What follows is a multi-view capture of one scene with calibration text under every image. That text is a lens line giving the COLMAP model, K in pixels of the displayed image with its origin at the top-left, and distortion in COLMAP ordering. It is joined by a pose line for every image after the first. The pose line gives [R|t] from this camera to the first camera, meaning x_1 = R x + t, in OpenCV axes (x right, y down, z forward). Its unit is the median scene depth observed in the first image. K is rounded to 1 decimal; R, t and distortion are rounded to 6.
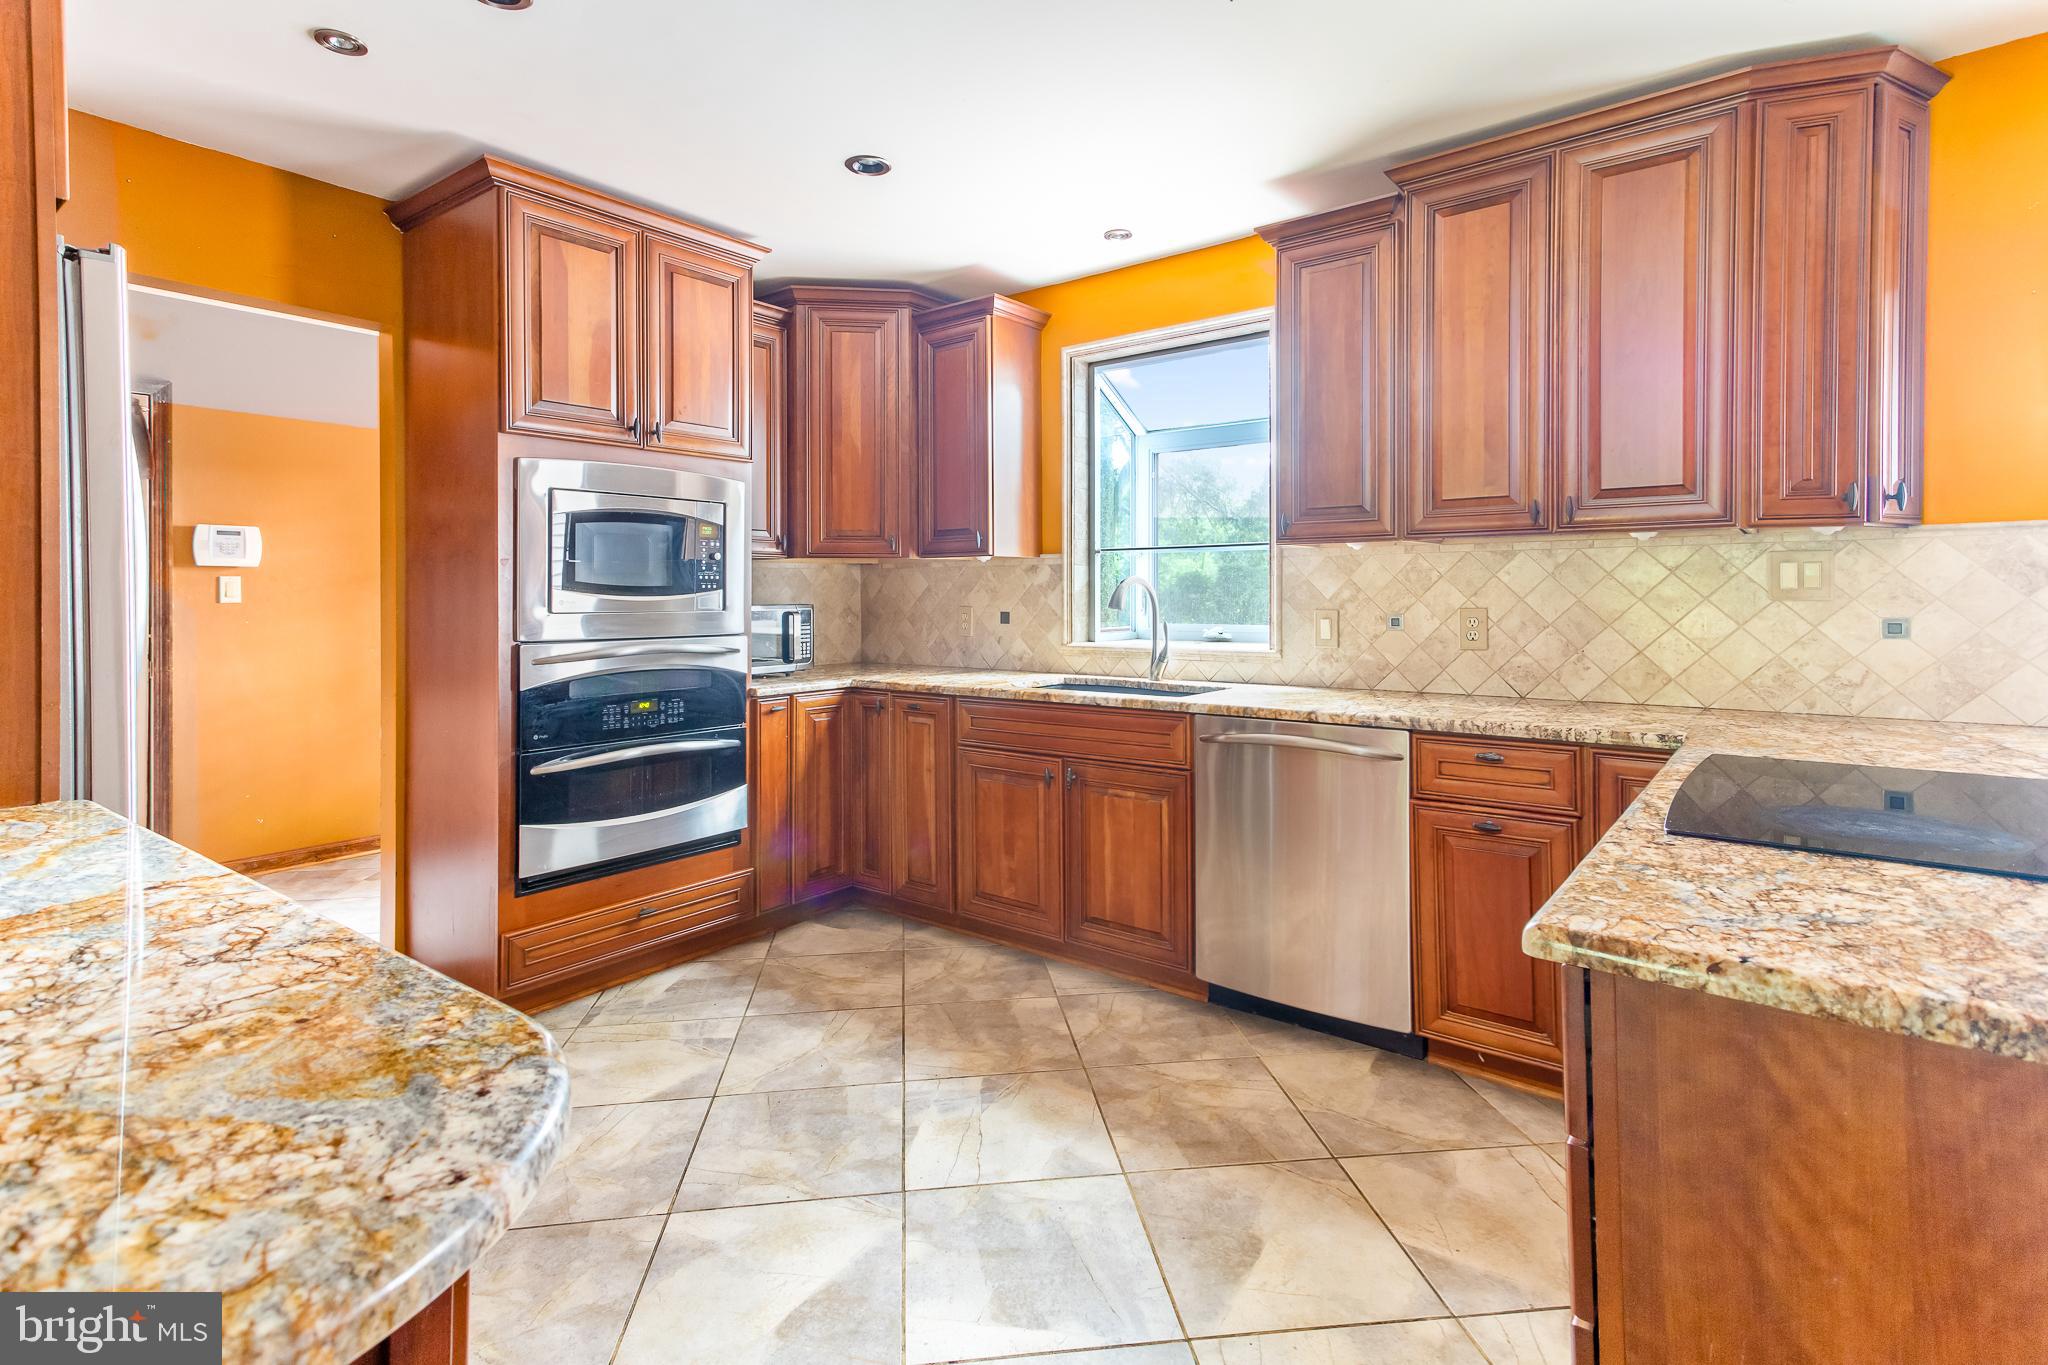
lens RADIAL K [[997.3, 0, 1017.0], [0, 997.3, 591.1], [0, 0, 1]] dist [0.027035, 0.001421]
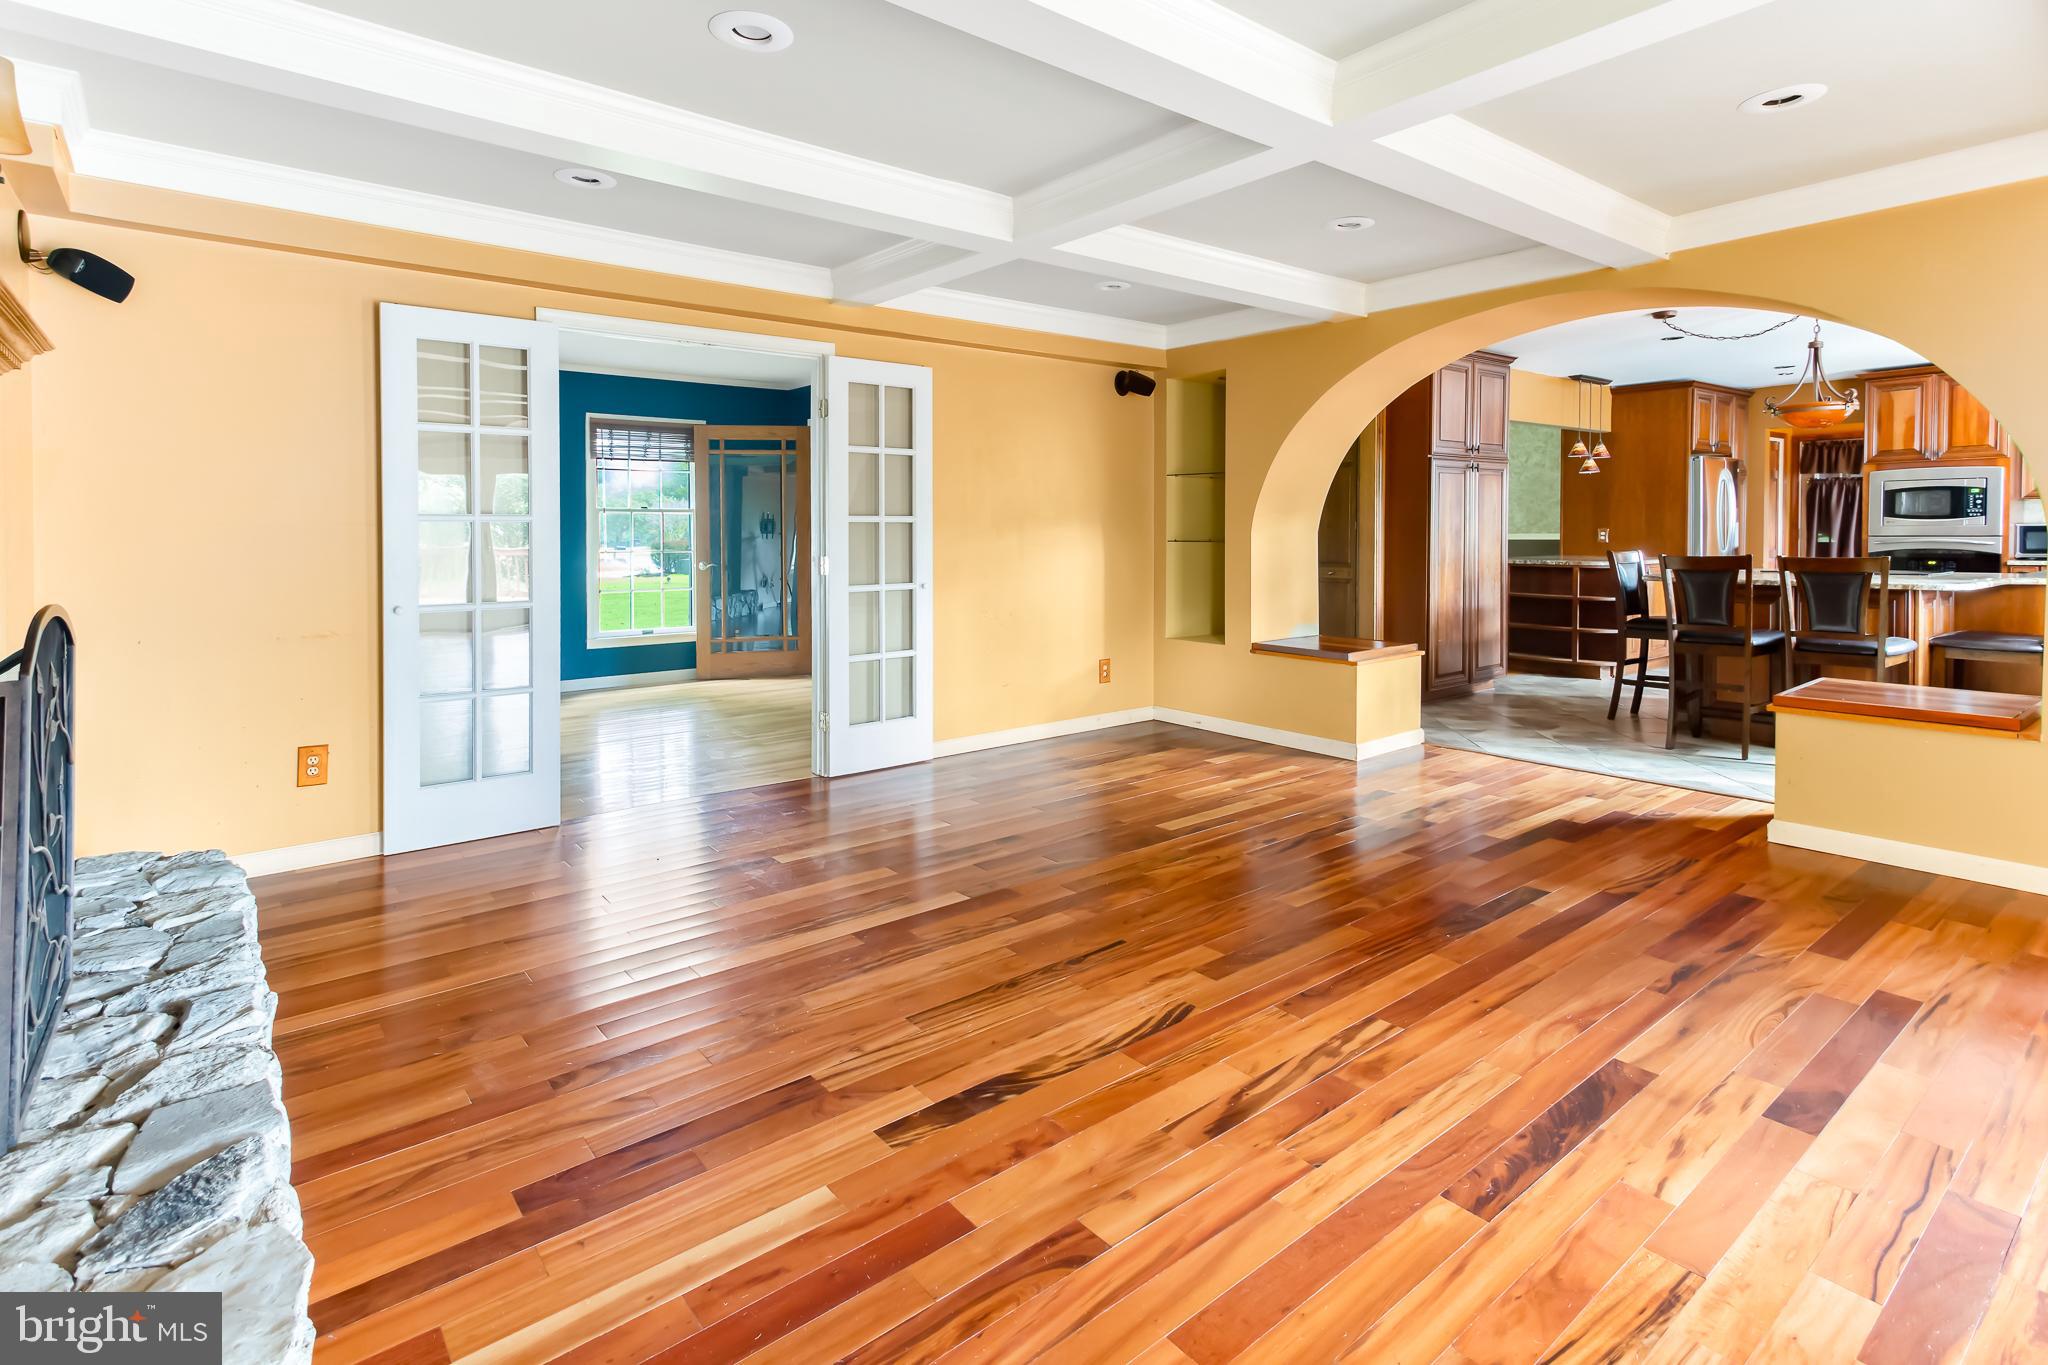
lens RADIAL K [[1014.4, 0, 1021.4], [0, 1014.4, 538.4], [0, 0, 1]] dist [0.033372, 0.000207]
pose [[-0.237182, 0.017849, -0.971301, 2.517559], [0.015218, 0.999777, 0.014656, -0.018973], [0.971346, -0.011305, -0.237401, -0.569648]]
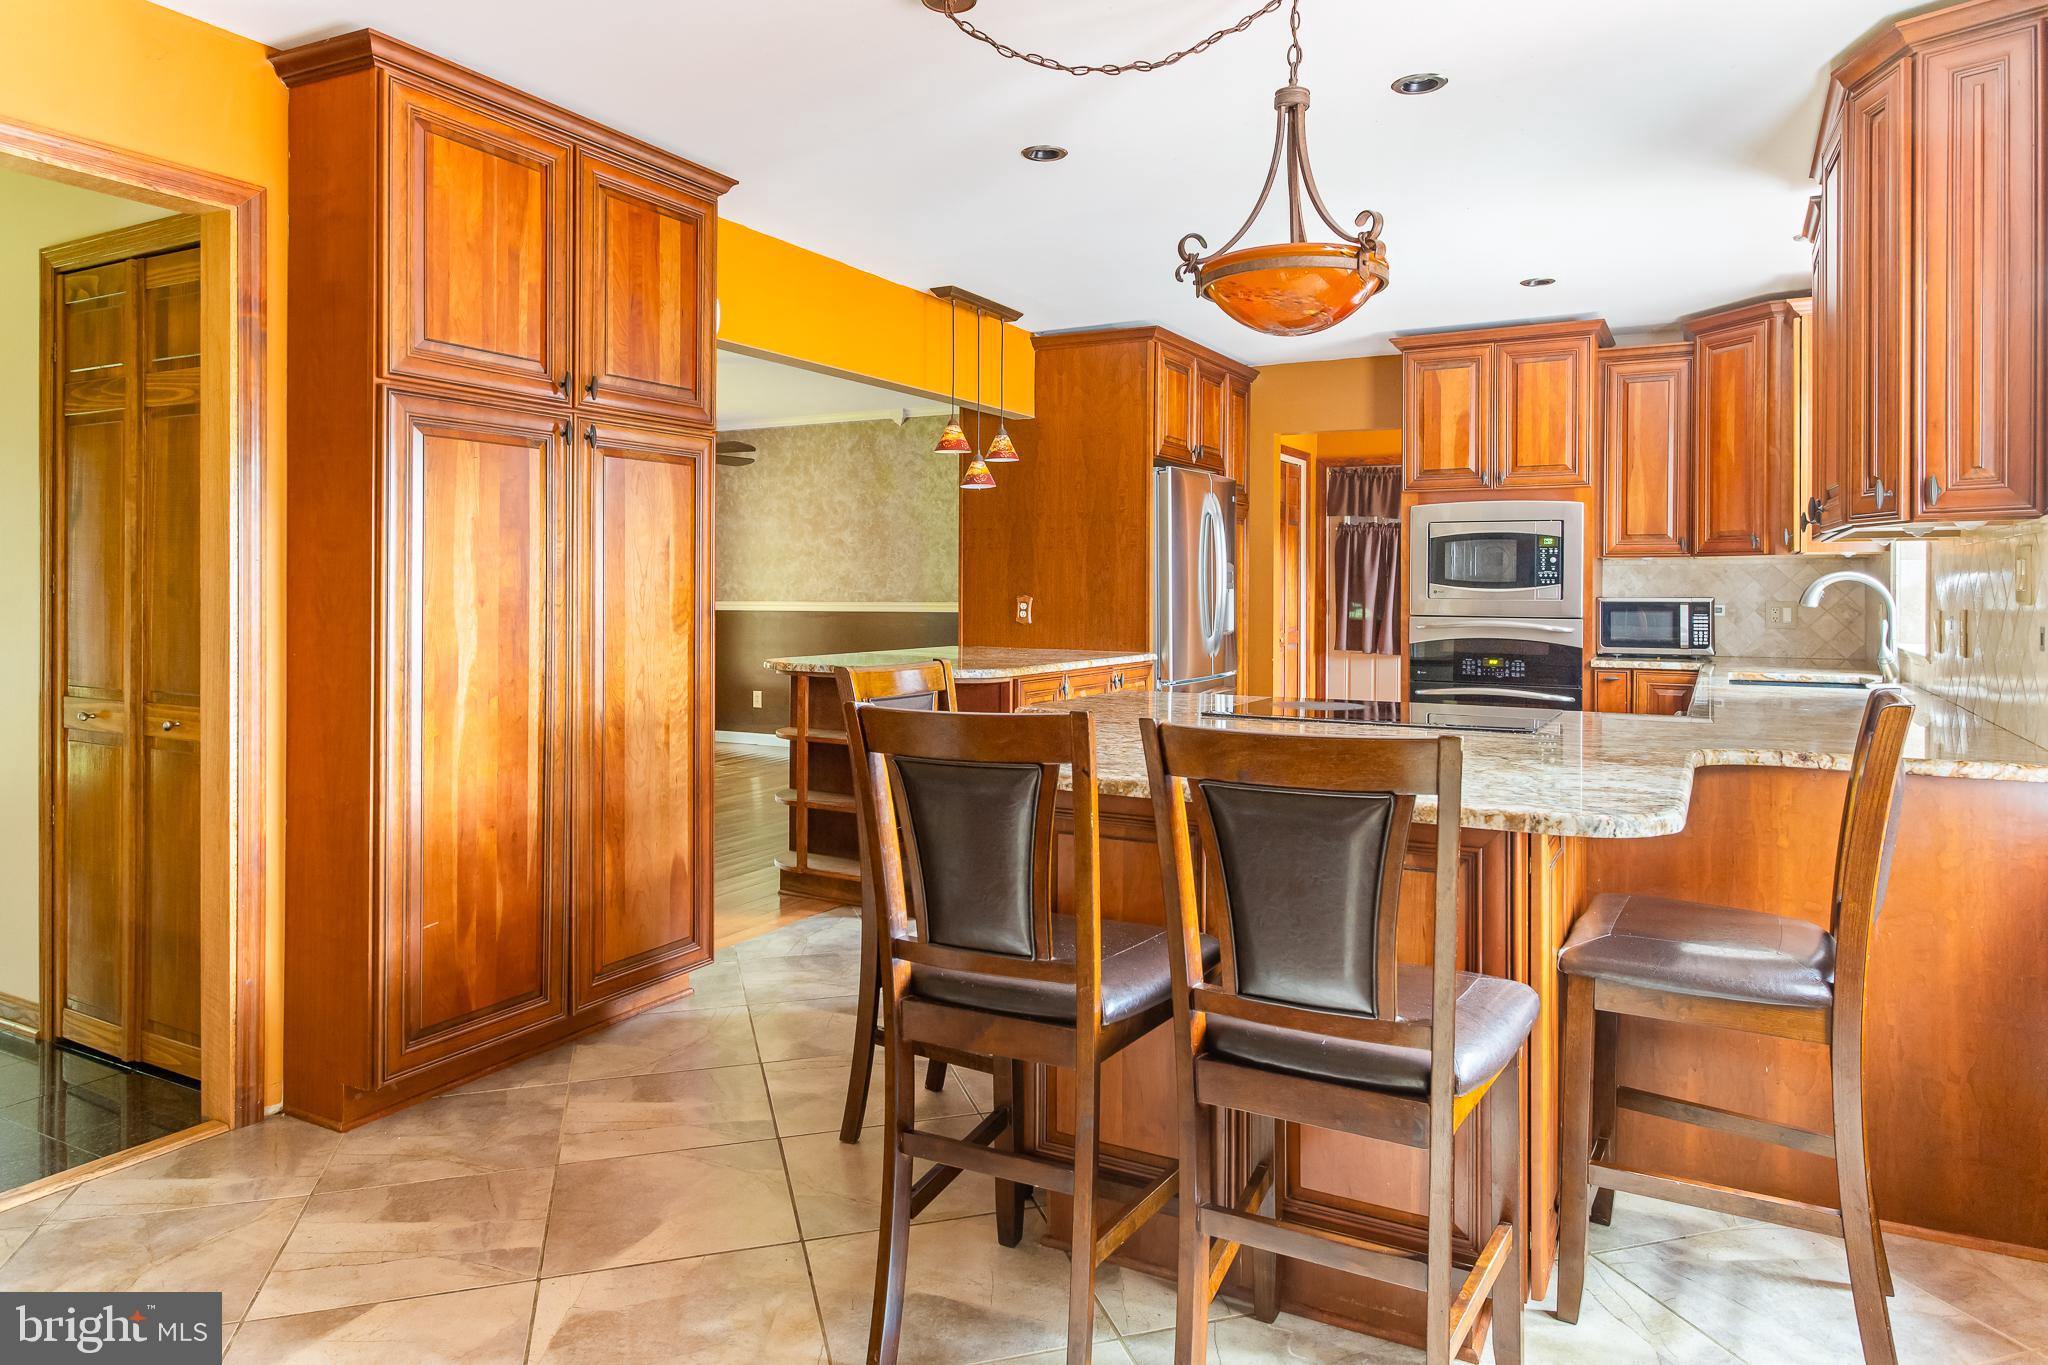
lens RADIAL K [[1263.9, 0, 1024.3], [0, 1263.9, 585.2], [0, 0, 1]] dist [0.001637, -0.001919]
pose [[0.151158, 0.007619, -0.988480, 1.267483], [-0.001577, 0.999971, 0.007466, -0.012149], [0.988508, 0.000430, 0.151166, 0.025347]]
